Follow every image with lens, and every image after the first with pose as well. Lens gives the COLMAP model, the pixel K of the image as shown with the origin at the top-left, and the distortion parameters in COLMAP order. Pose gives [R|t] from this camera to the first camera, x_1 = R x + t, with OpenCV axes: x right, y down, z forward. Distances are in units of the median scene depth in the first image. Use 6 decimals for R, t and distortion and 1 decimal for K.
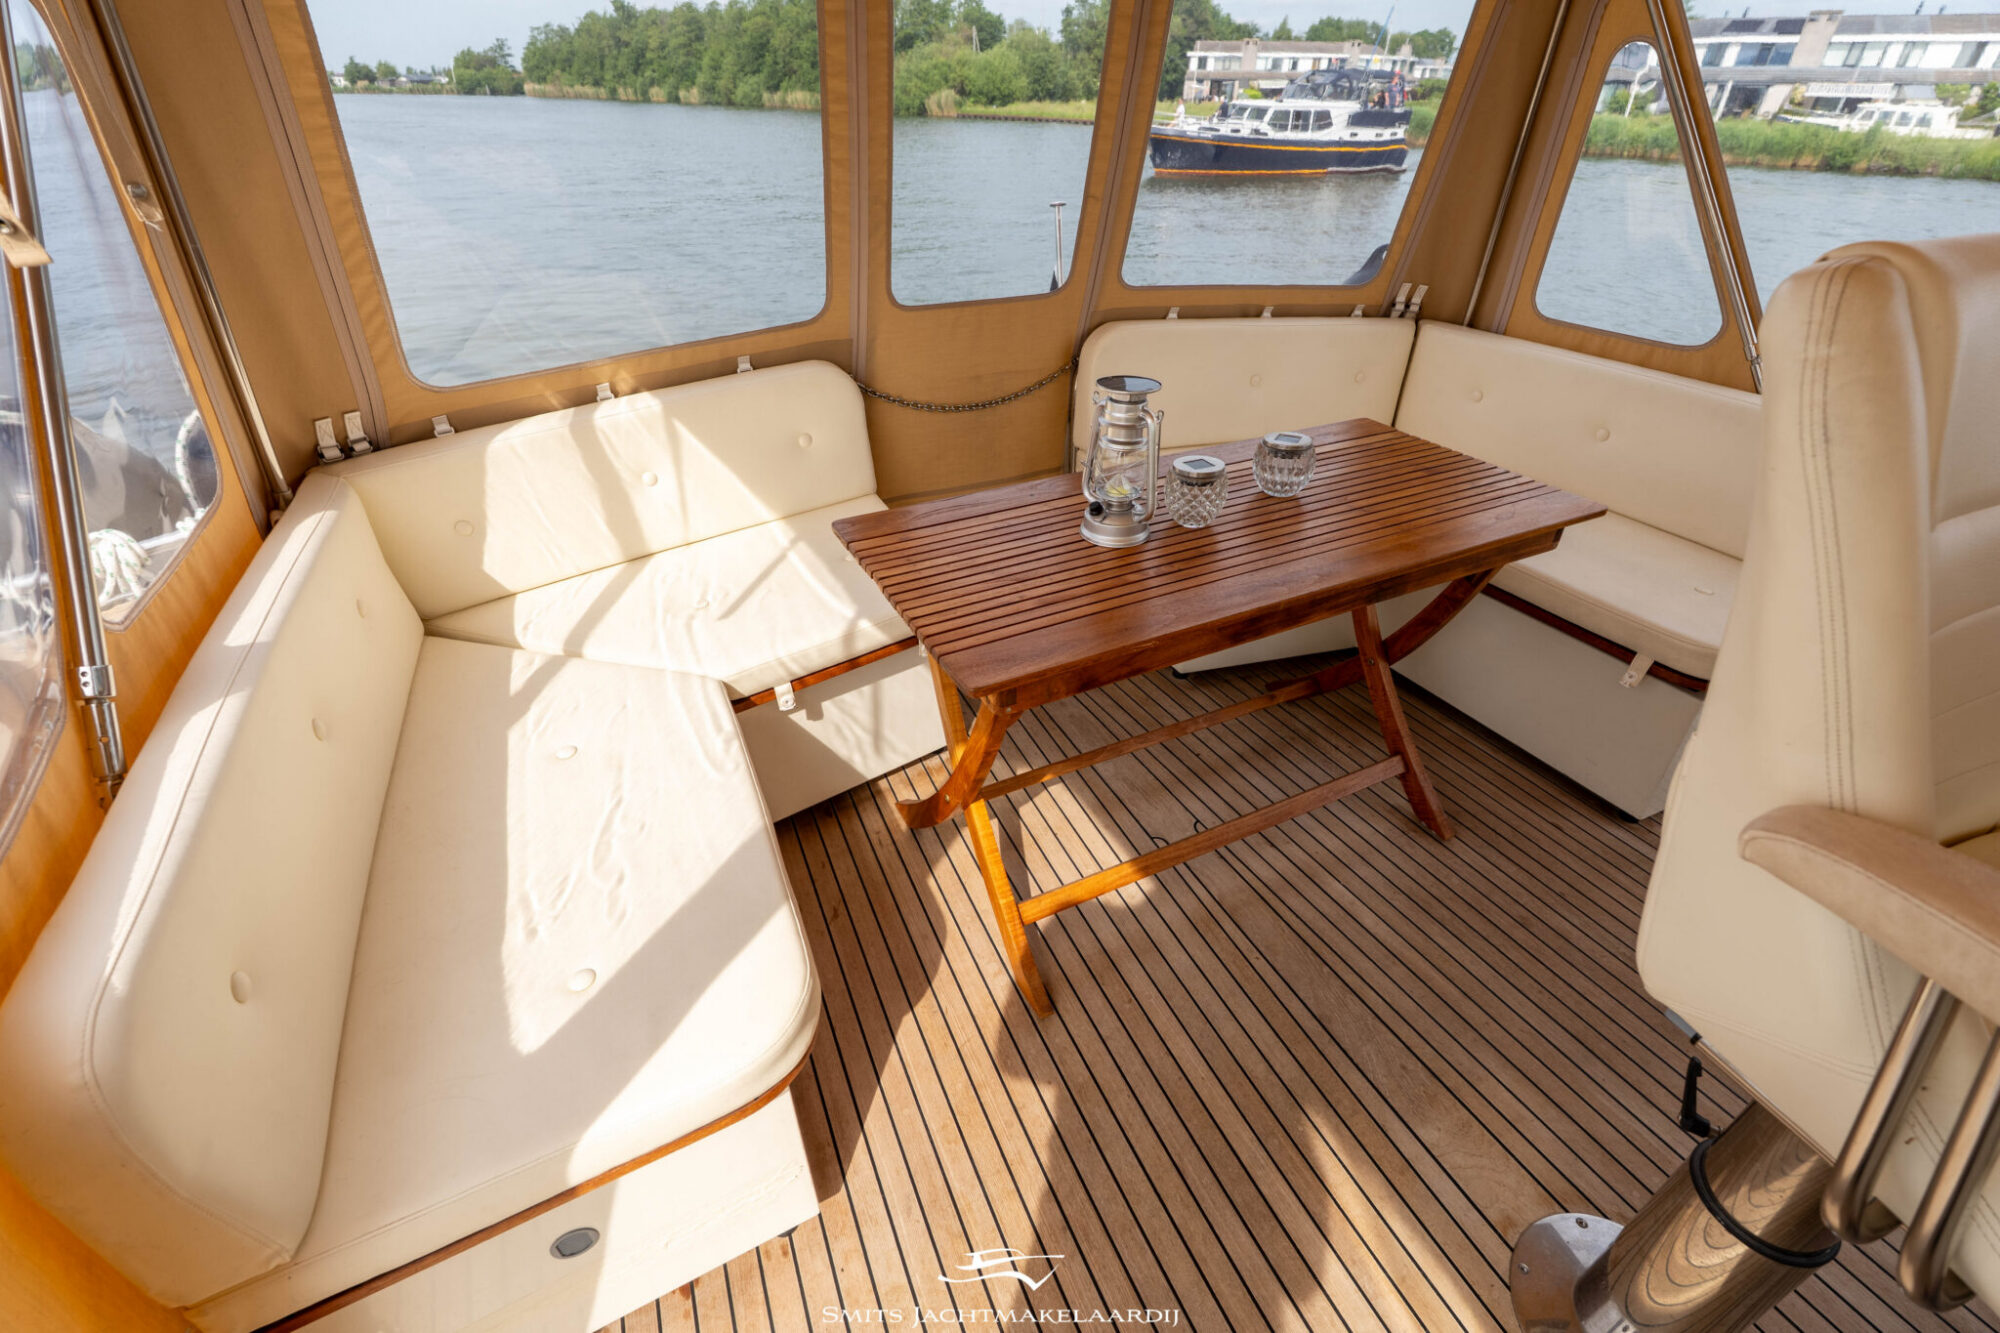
lens RADIAL K [[885.4, 0, 999.1], [0, 885.4, 672.0], [0, 0, 1]] dist [-0.003420, 0.000956]
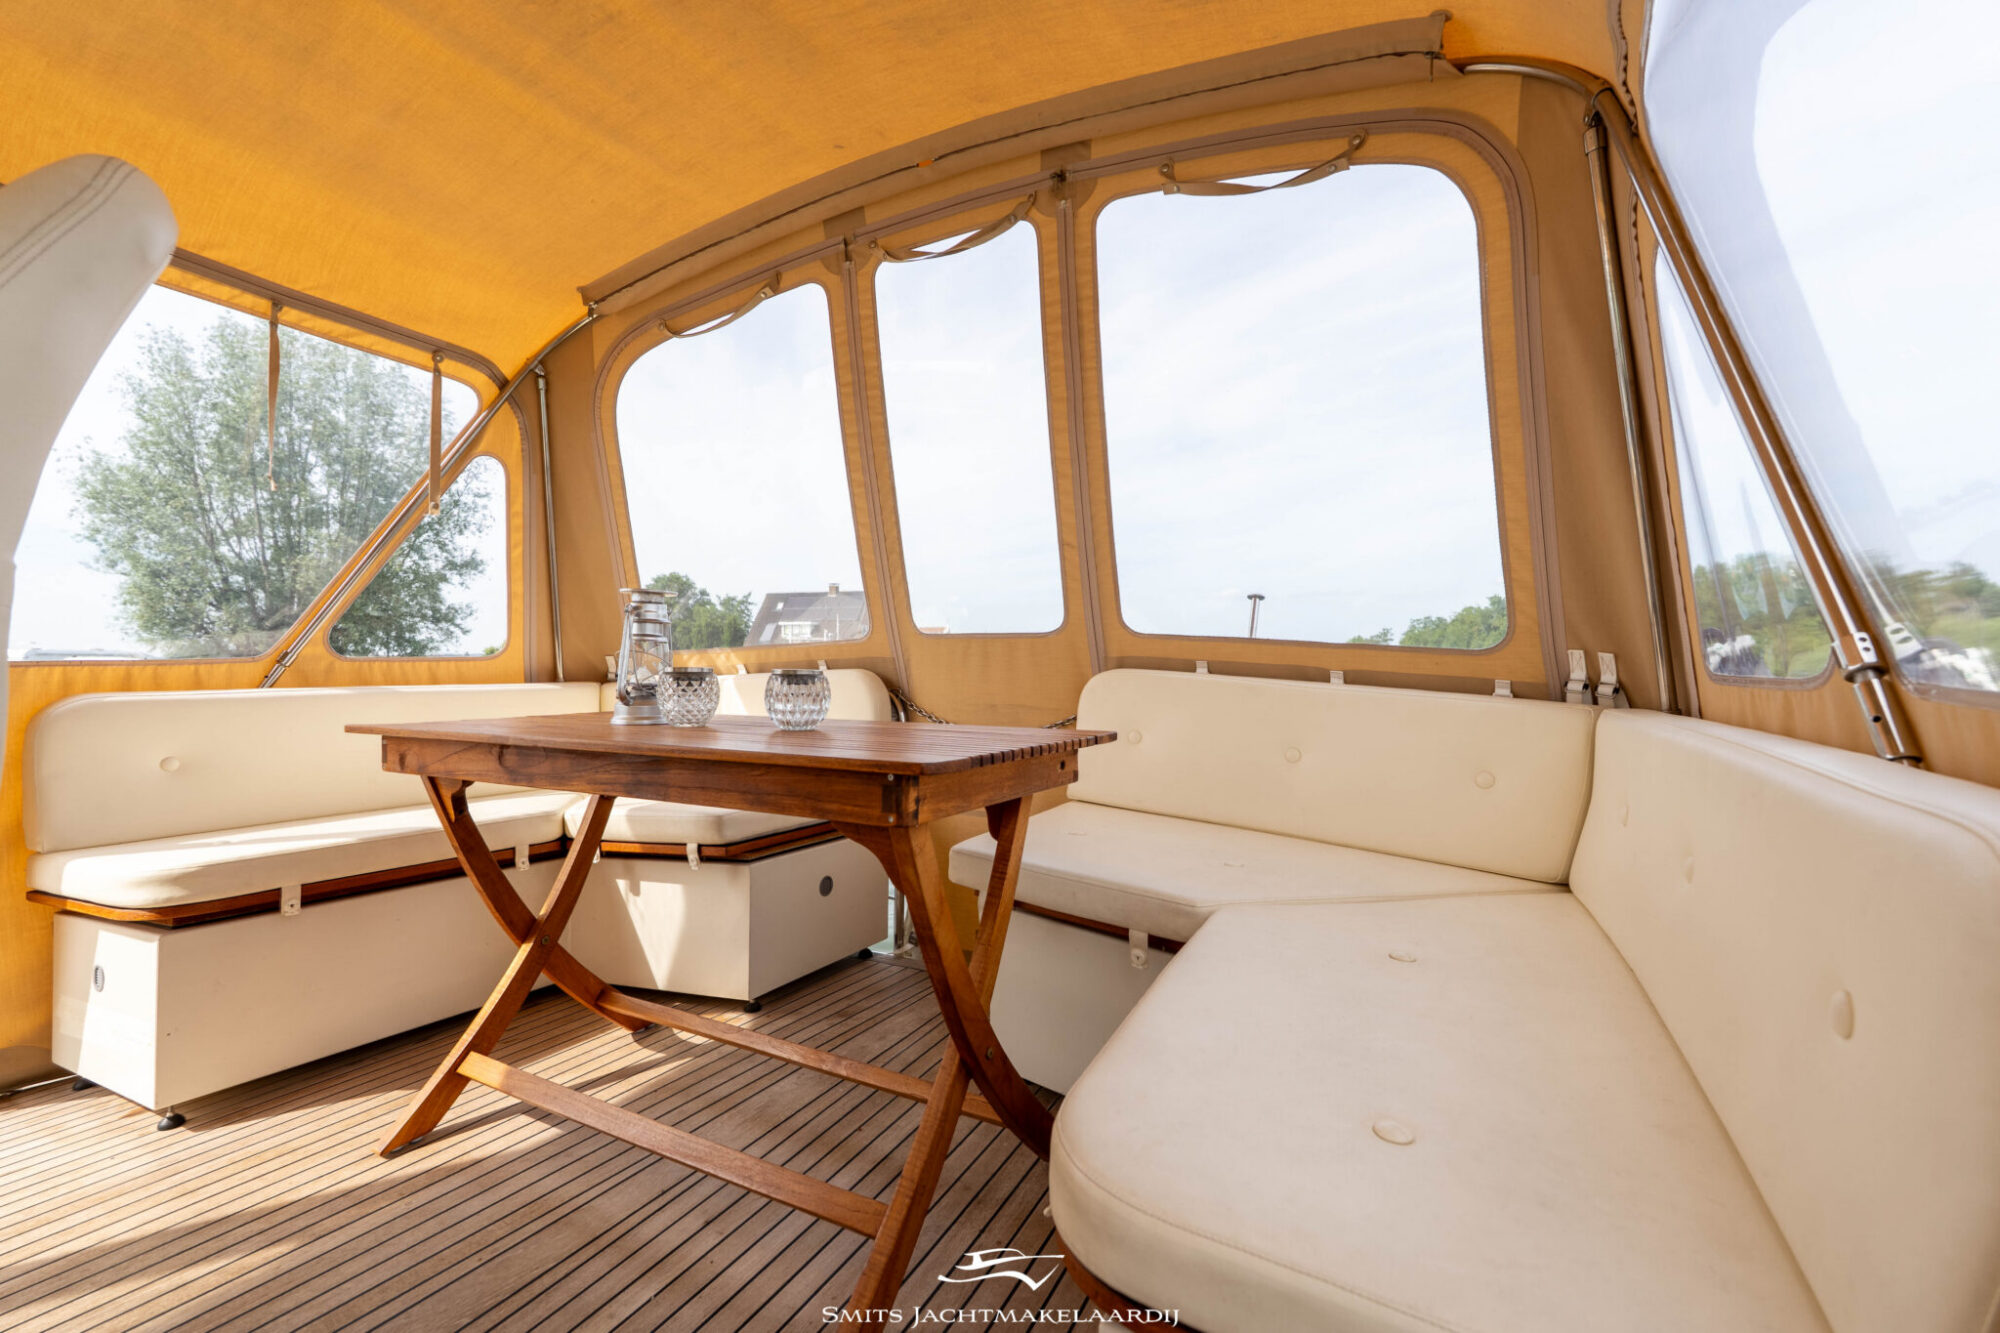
lens RADIAL K [[909.6, 0, 981.1], [0, 909.6, 664.4], [0, 0, 1]] dist [0.009695, 0.000018]
pose [[0.553511, 0.011145, -0.832767, 0.834963], [-0.470325, 0.829390, -0.301509, -0.043579], [0.687328, 0.558560, 0.464318, 0.459255]]
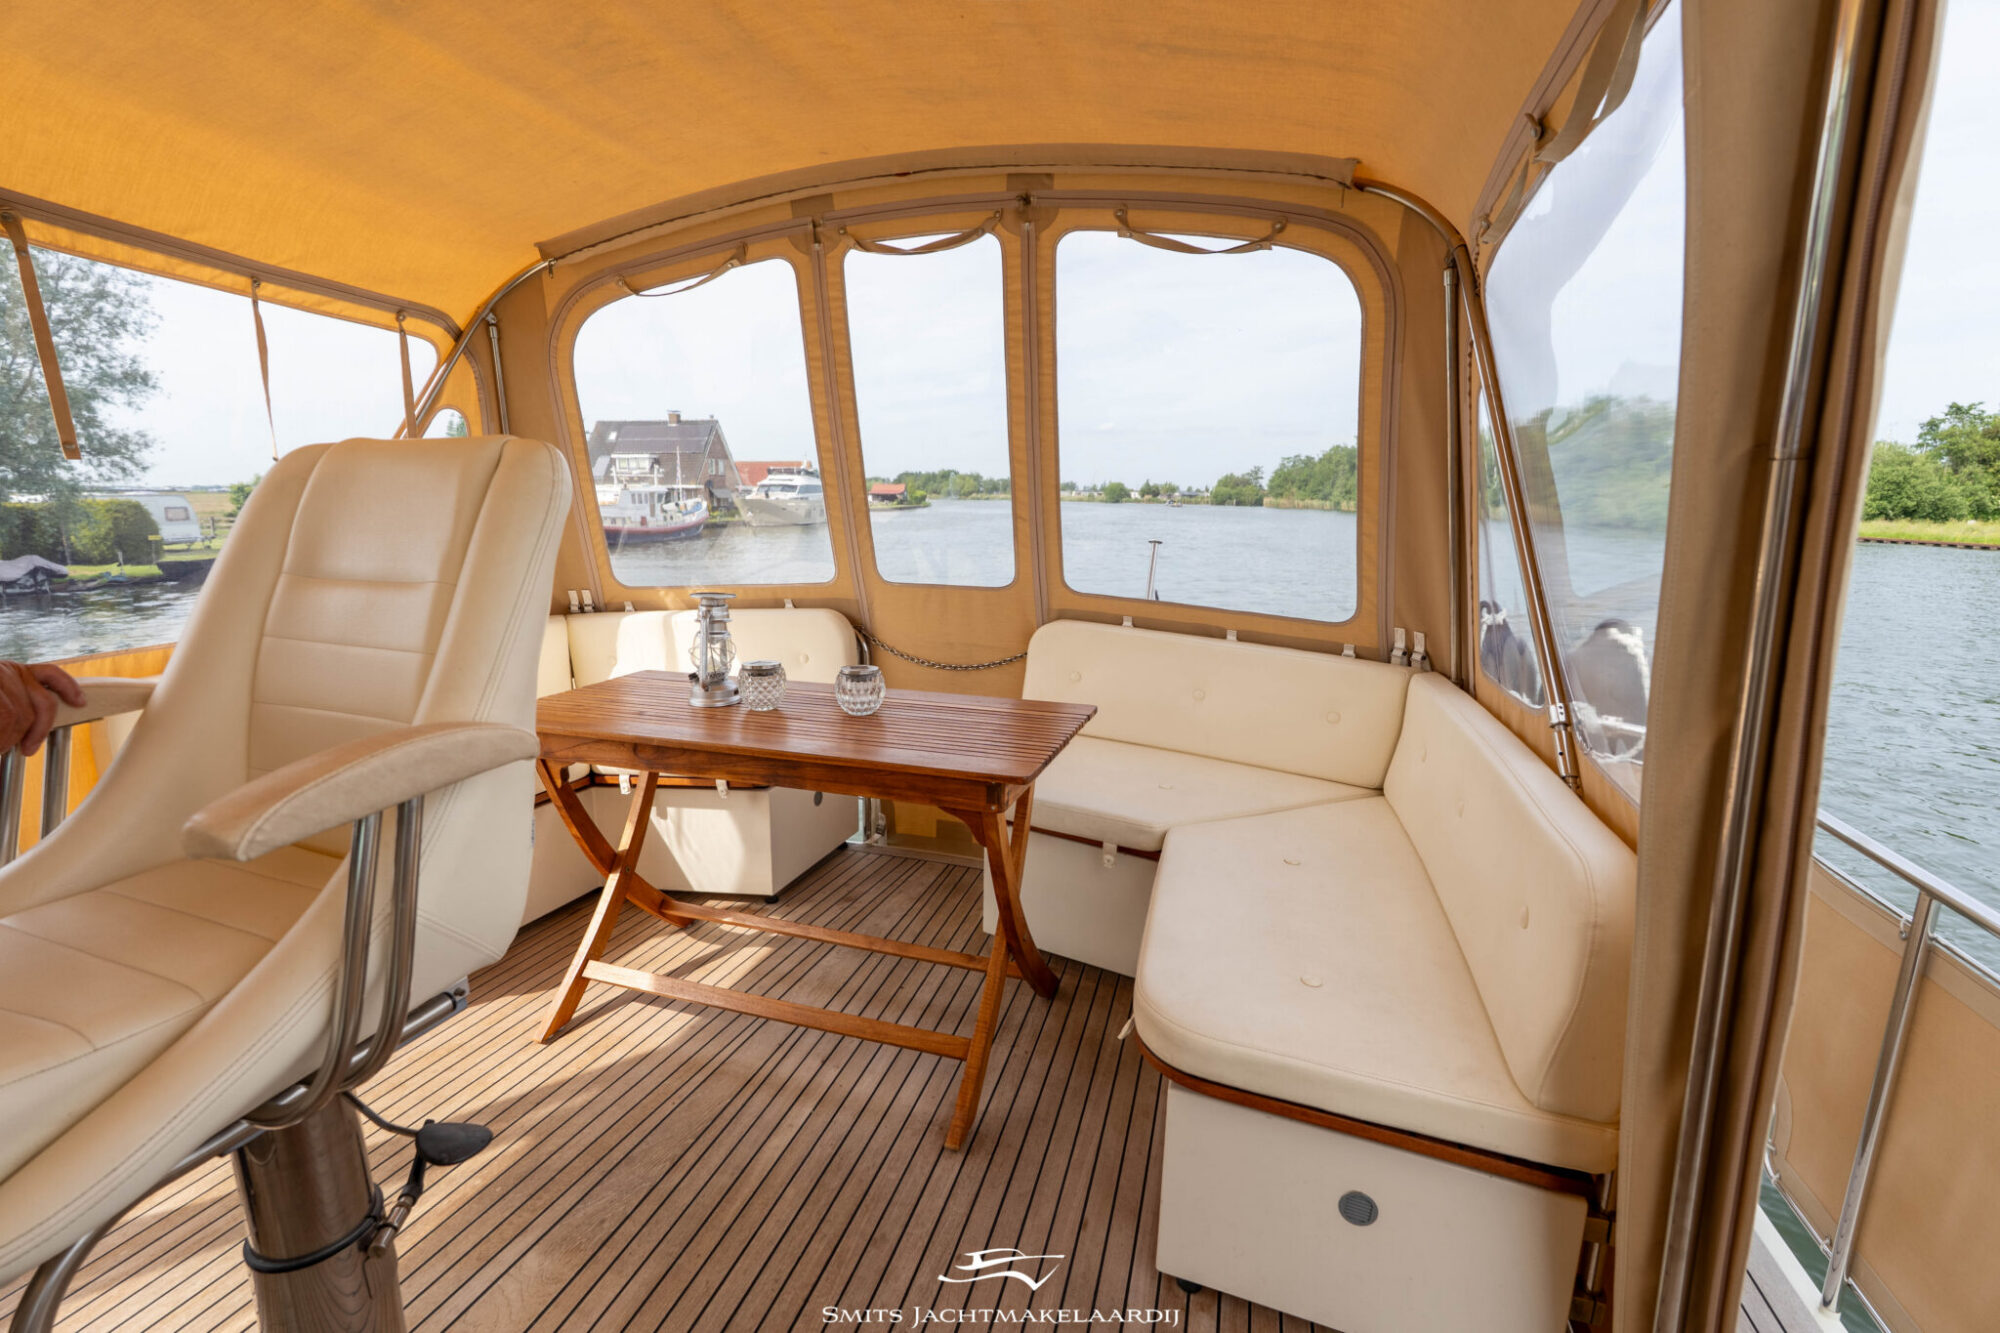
lens RADIAL K [[903.2, 0, 989.3], [0, 903.2, 682.5], [0, 0, 1]] dist [0.019810, 0.000318]
pose [[0.698129, 0.148693, -0.700361, 0.891208], [-0.406799, 0.887343, -0.217112, -0.030701], [0.589177, 0.436479, 0.679968, 0.184482]]
